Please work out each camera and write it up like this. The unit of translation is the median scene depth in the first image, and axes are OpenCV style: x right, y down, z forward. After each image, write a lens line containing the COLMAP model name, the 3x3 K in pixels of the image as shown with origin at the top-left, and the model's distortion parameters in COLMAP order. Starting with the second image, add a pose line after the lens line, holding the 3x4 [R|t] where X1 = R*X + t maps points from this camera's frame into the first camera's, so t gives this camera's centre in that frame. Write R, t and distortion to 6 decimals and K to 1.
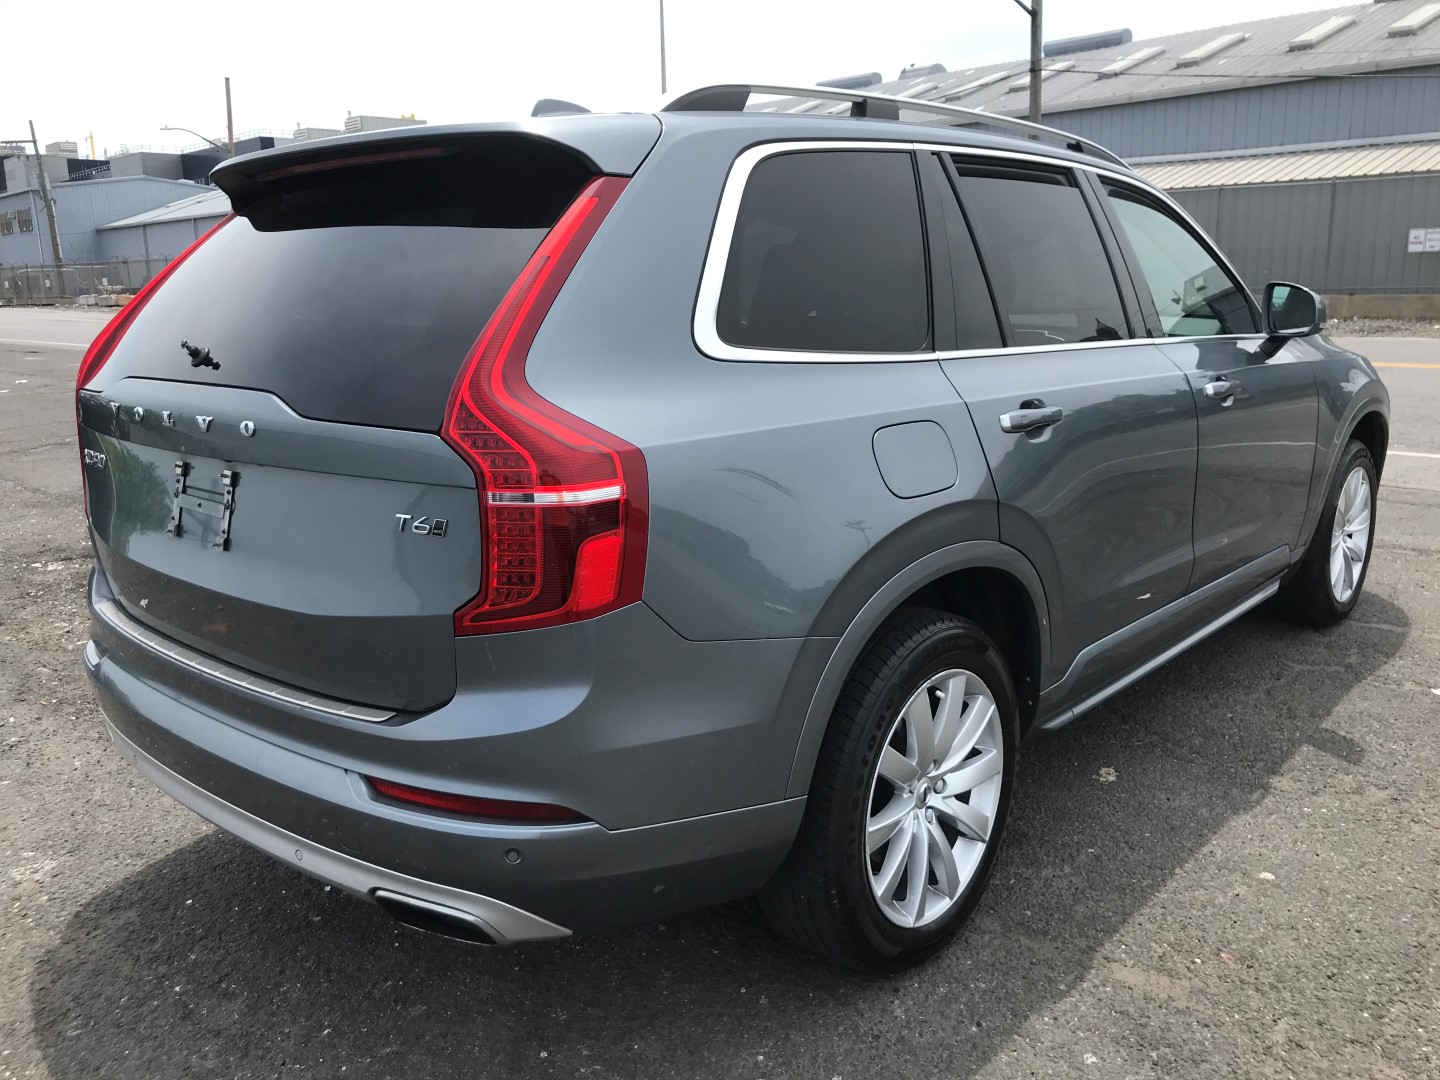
lens RADIAL K [[1174.1, 0, 720.0], [0, 1174.1, 540.0], [0, 0, 1]] dist [0.013127, 0.004246]
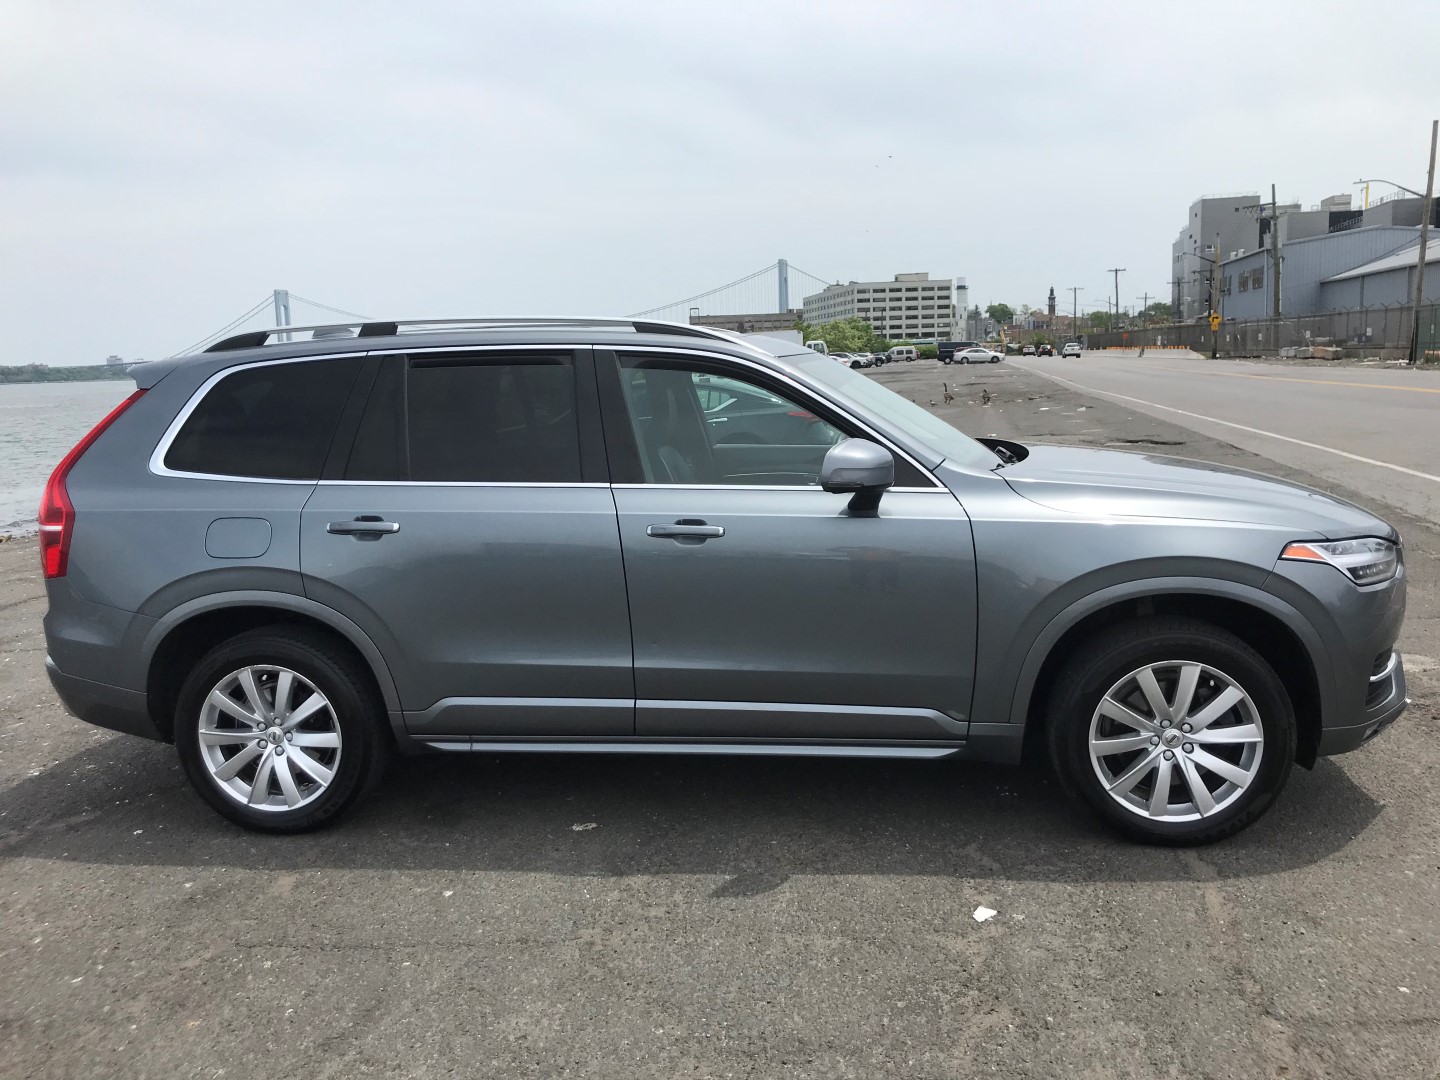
lens RADIAL K [[1190.8, 0, 727.4], [0, 1190.8, 533.0], [0, 0, 1]] dist [0.041323, -0.046816]
pose [[0.566987, 0.120697, -0.814836, 1.218935], [-0.158729, 0.986677, 0.035703, -0.152409], [0.808289, 0.109095, 0.578591, 0.313627]]
